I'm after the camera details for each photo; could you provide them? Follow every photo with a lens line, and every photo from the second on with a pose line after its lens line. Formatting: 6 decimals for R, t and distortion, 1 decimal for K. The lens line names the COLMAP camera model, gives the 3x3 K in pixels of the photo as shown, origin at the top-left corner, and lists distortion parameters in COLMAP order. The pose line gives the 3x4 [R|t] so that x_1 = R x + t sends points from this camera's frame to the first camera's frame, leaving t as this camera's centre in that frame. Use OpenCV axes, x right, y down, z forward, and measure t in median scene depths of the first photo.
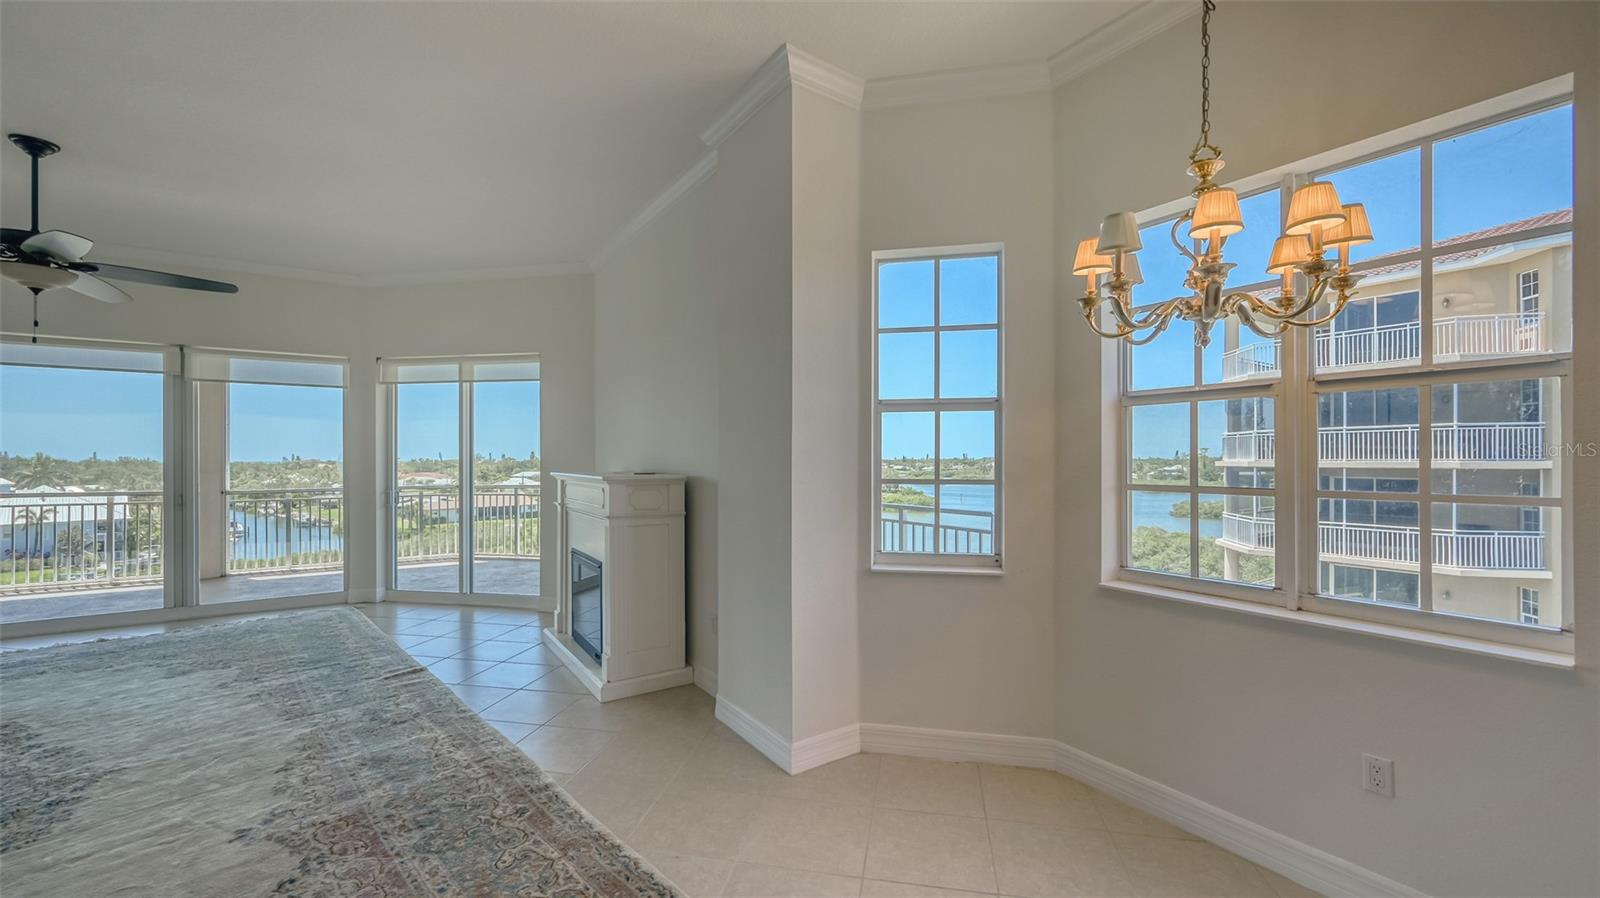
lens RADIAL K [[665.2, 0, 799.7], [0, 665.2, 456.9], [0, 0, 1]] dist [0.013519, -0.000209]
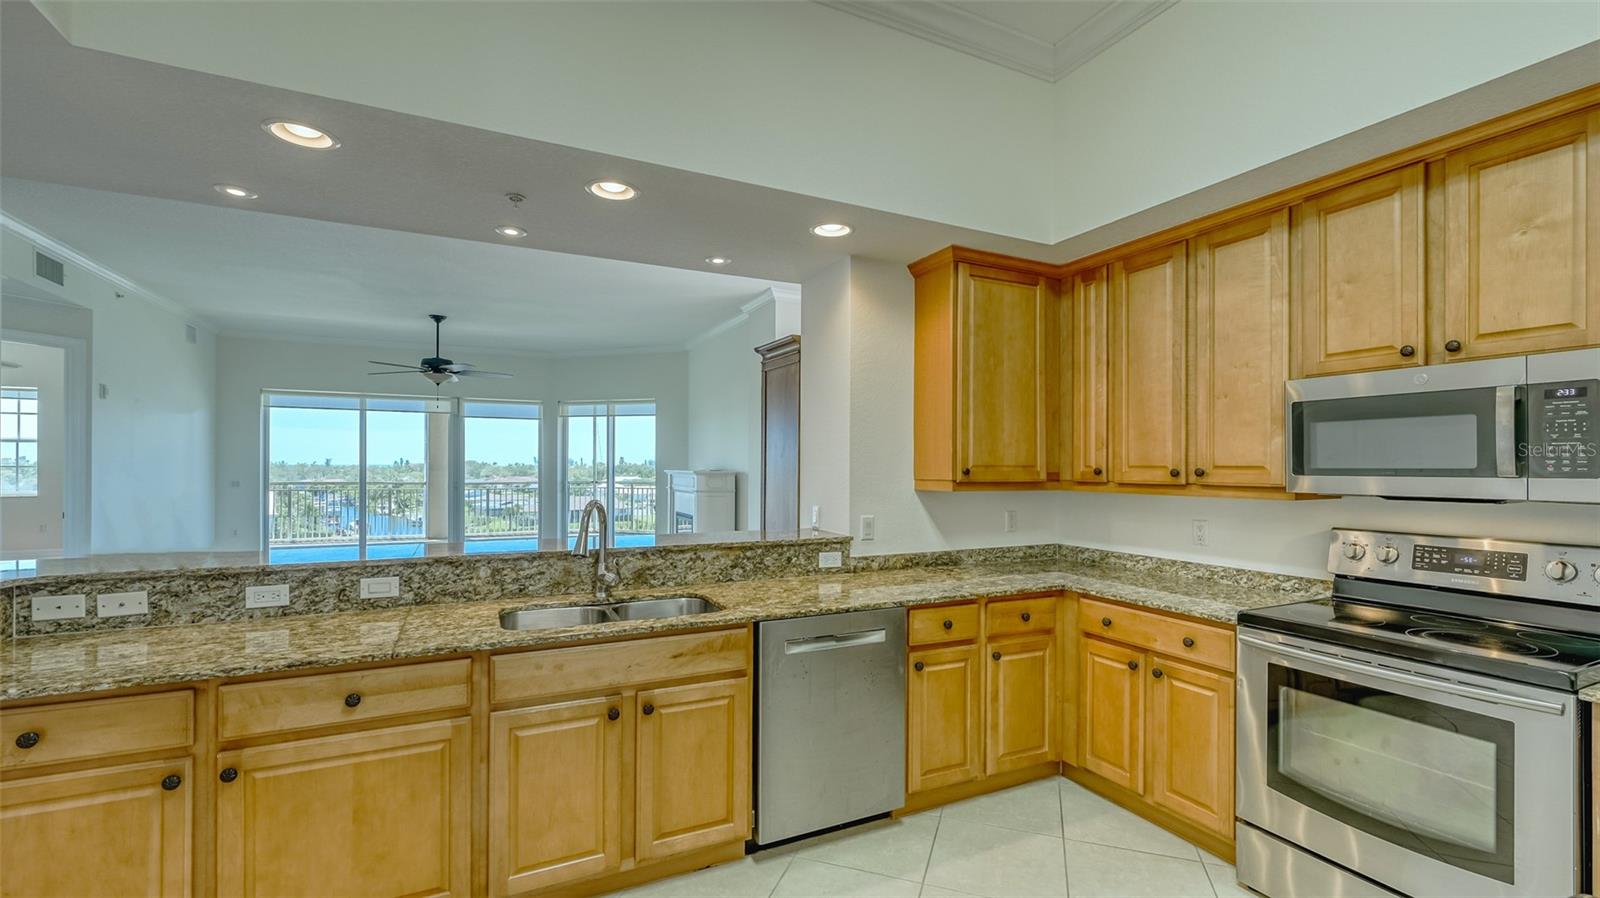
lens RADIAL K [[679.6, 0, 796.3], [0, 679.6, 467.3], [0, 0, 1]] dist [0.002016, 0.000150]
pose [[0.992131, 0.004382, -0.125125, 0.254623], [-0.003567, 0.999971, 0.006732, 0.001539], [0.125151, -0.006233, 0.992118, -0.950756]]
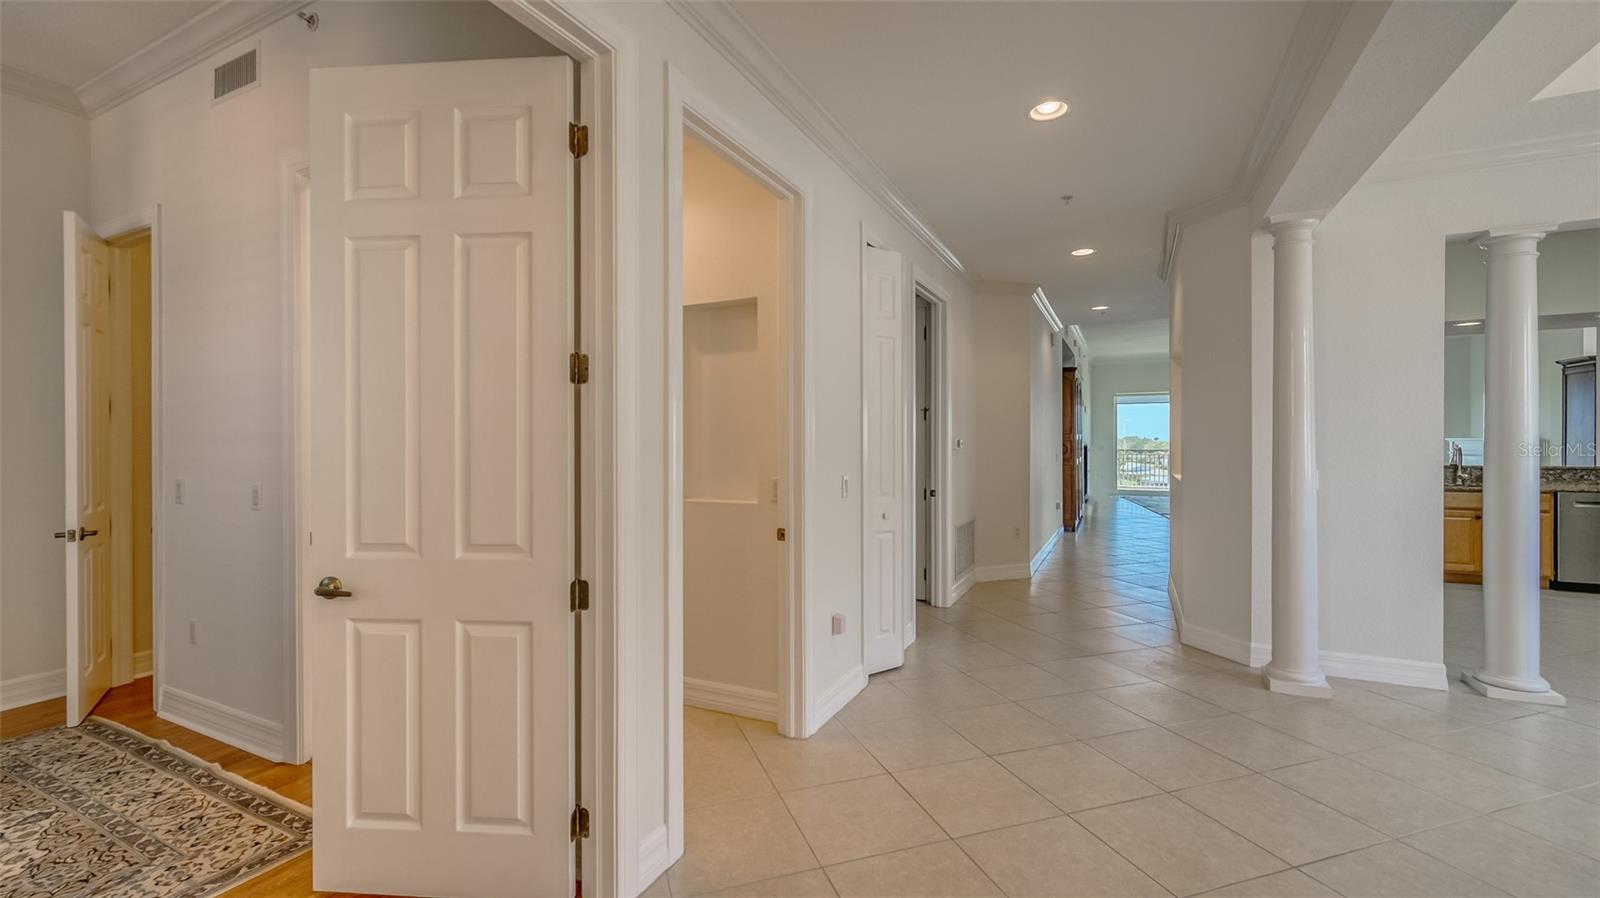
lens RADIAL K [[665.2, 0, 798.4], [0, 665.2, 442.9], [0, 0, 1]] dist [0.013519, -0.000209]
pose [[0.506637, -0.000820, -0.862159, 0.561274], [0.009456, 0.999945, 0.004605, 0.010246], [0.862107, -0.010486, 0.506617, -2.437292]]
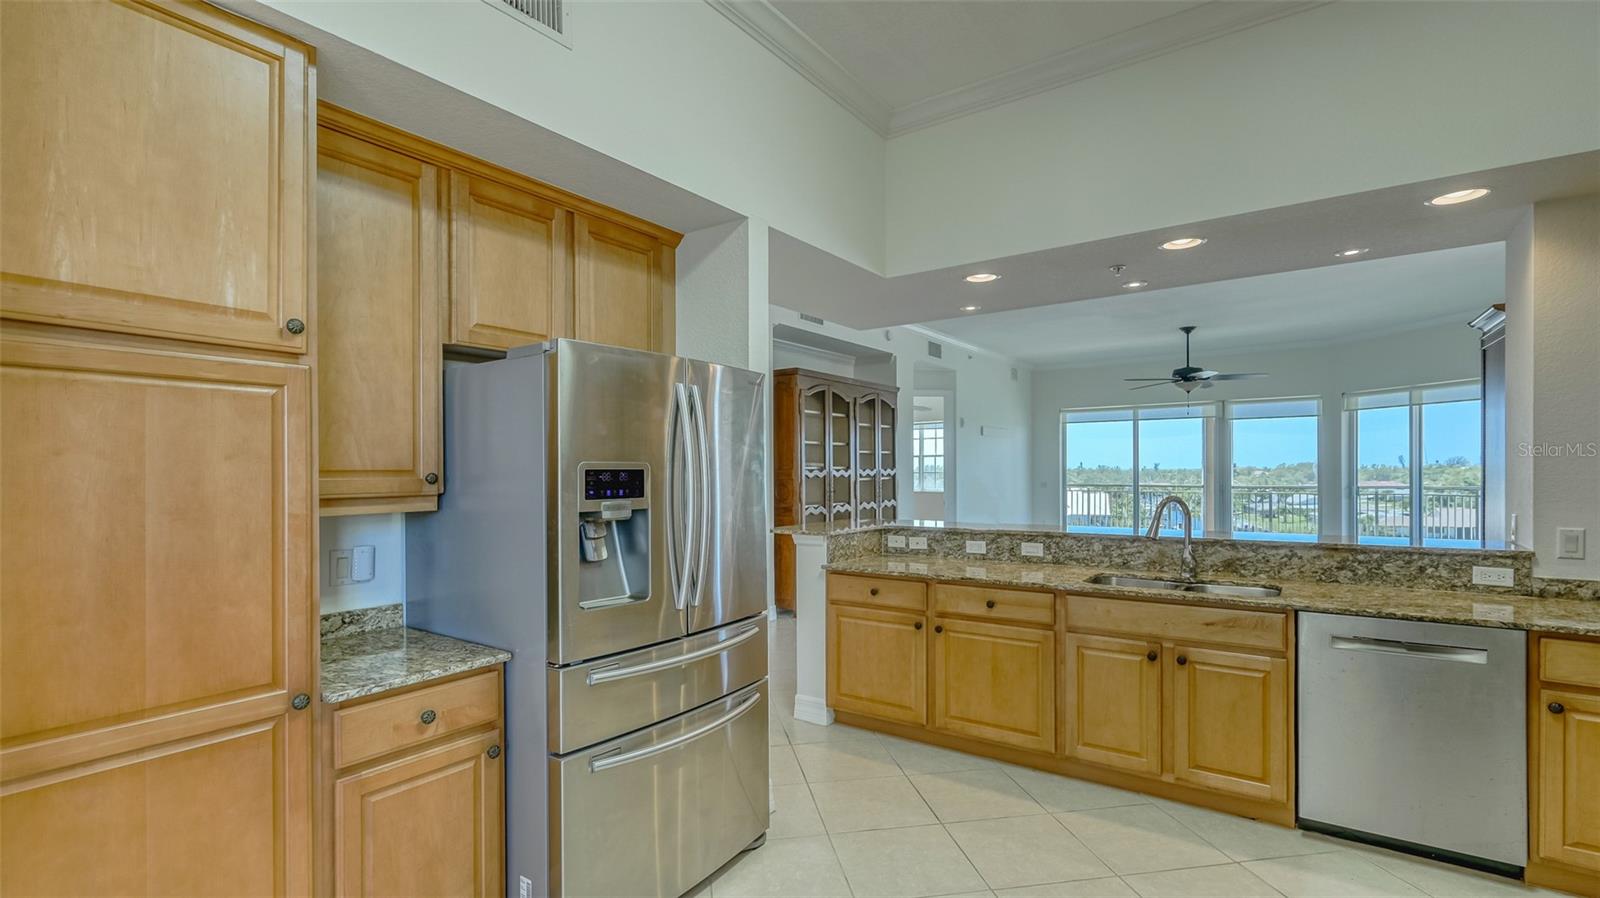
lens RADIAL K [[712.9, 0, 795.1], [0, 712.9, 455.8], [0, 0, 1]] dist [0.002075, 0.001268]
pose [[0.364213, -0.023285, -0.931025, 0.584324], [0.012667, 0.999719, -0.020048, 0.001442], [0.931230, -0.004491, 0.364406, -1.048306]]
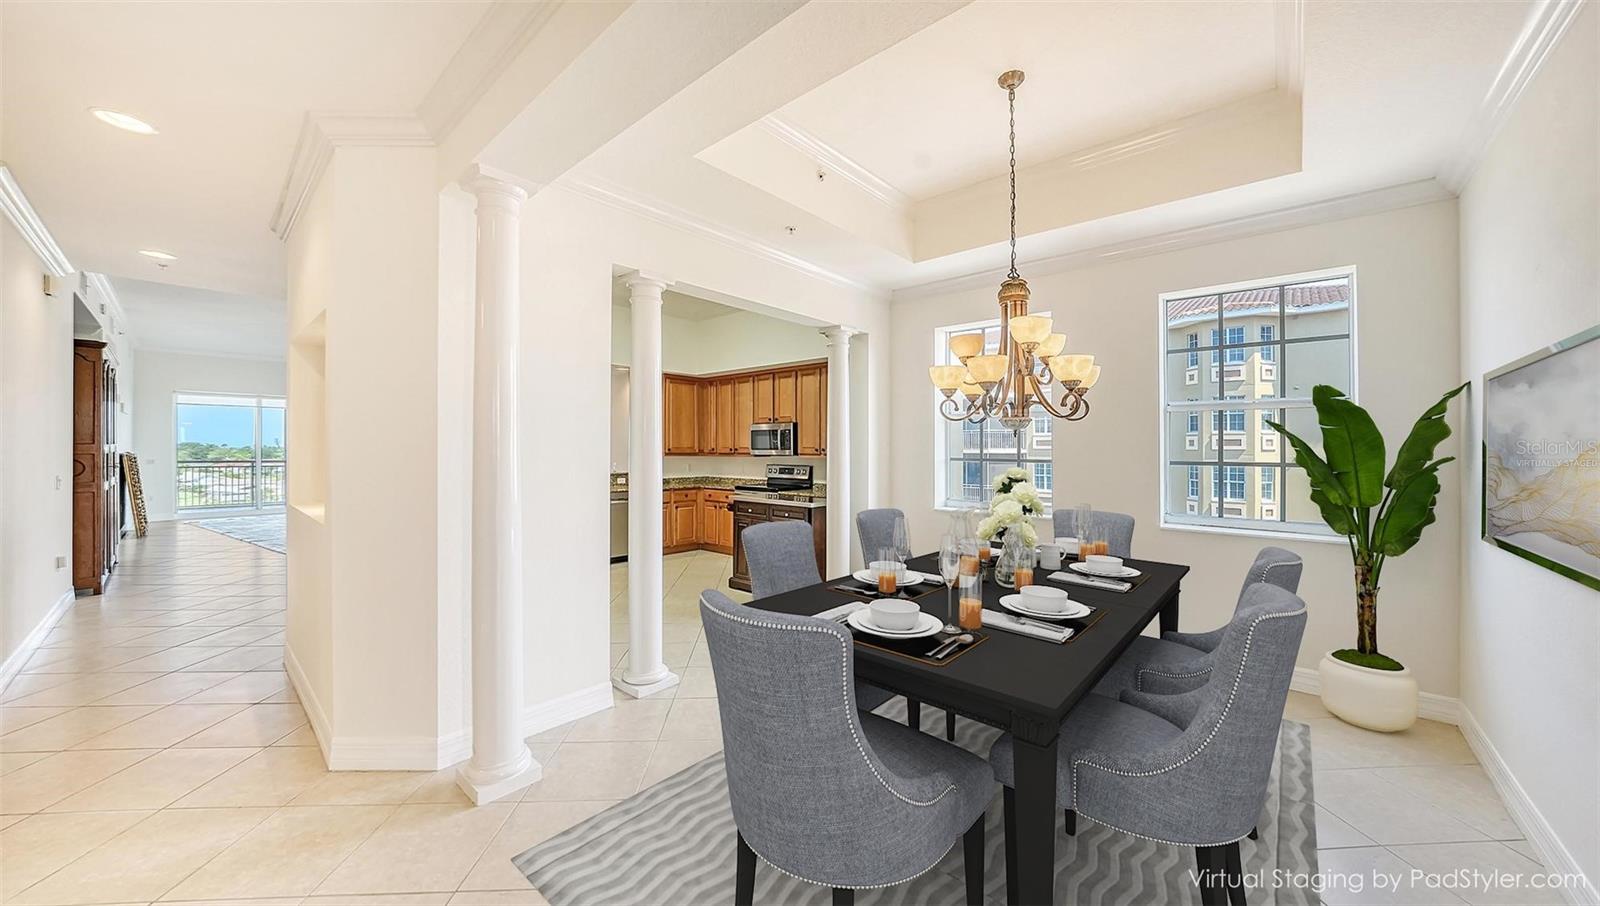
lens RADIAL K [[577.8, 0, 791.5], [0, 577.8, 449.0], [0, 0, 1]] dist [-0.003512, 0.000014]
pose [[0.973660, 0.002308, 0.227991, 0.305574], [-0.003862, 0.999972, 0.006371, -0.004095], [-0.227970, -0.007083, 0.973642, -2.097704]]
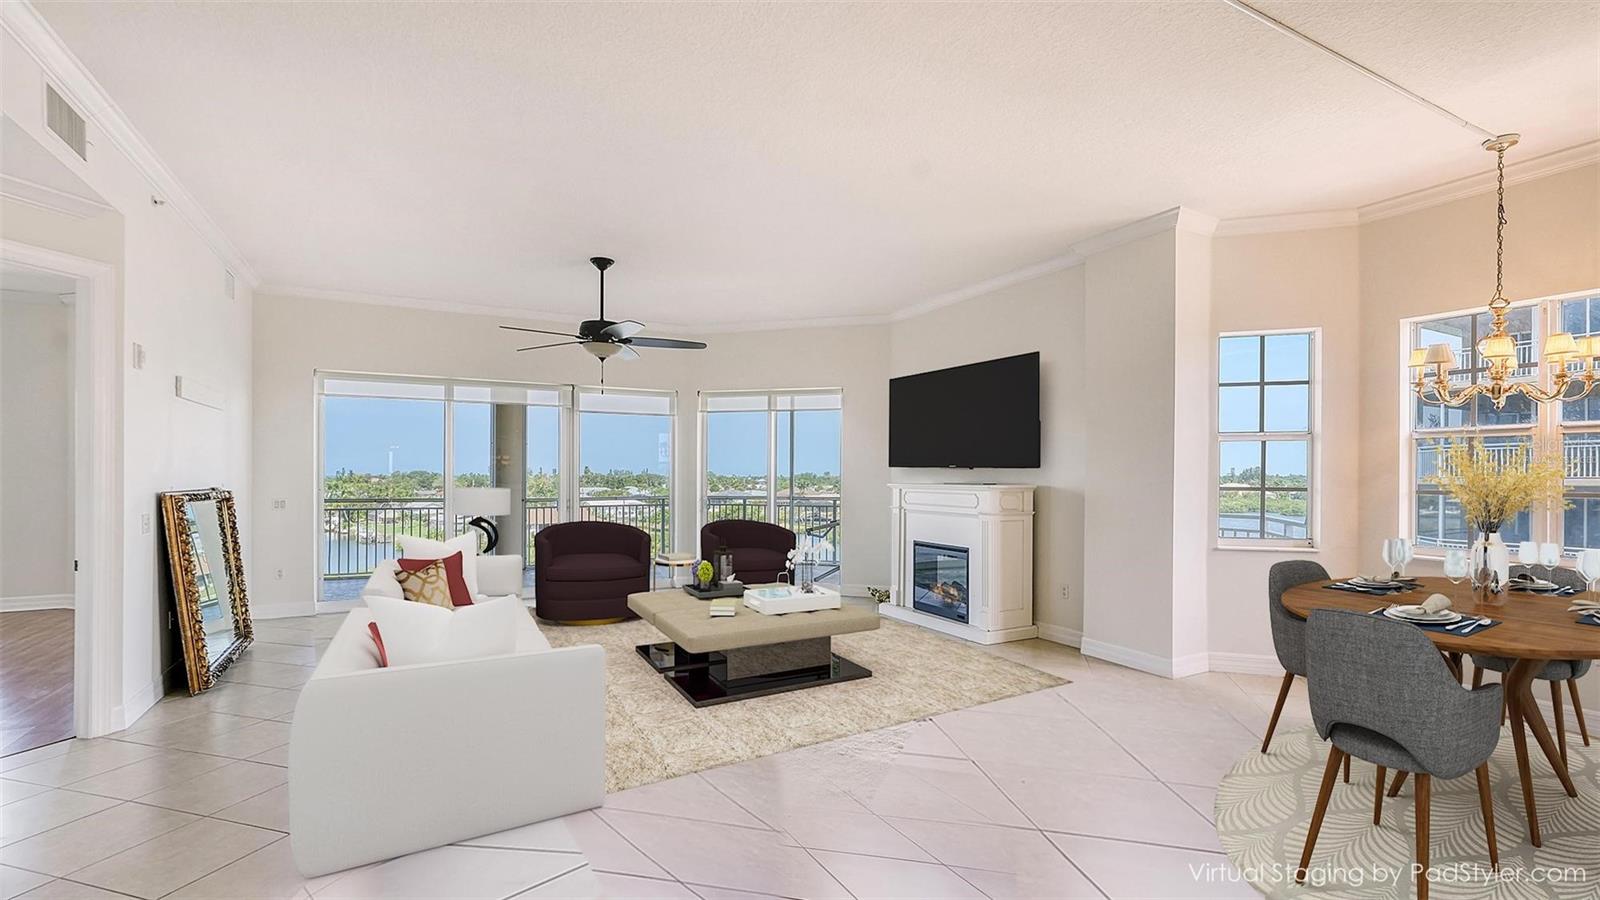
lens RADIAL K [[718.2, 0, 811.6], [0, 718.2, 483.9], [0, 0, 1]] dist [-0.000336, -0.000244]
pose [[0.997079, 0.003488, -0.076297, -0.526012], [-0.002252, 0.999865, 0.016274, 0.001570], [0.076343, -0.016055, 0.996952, -0.514588]]
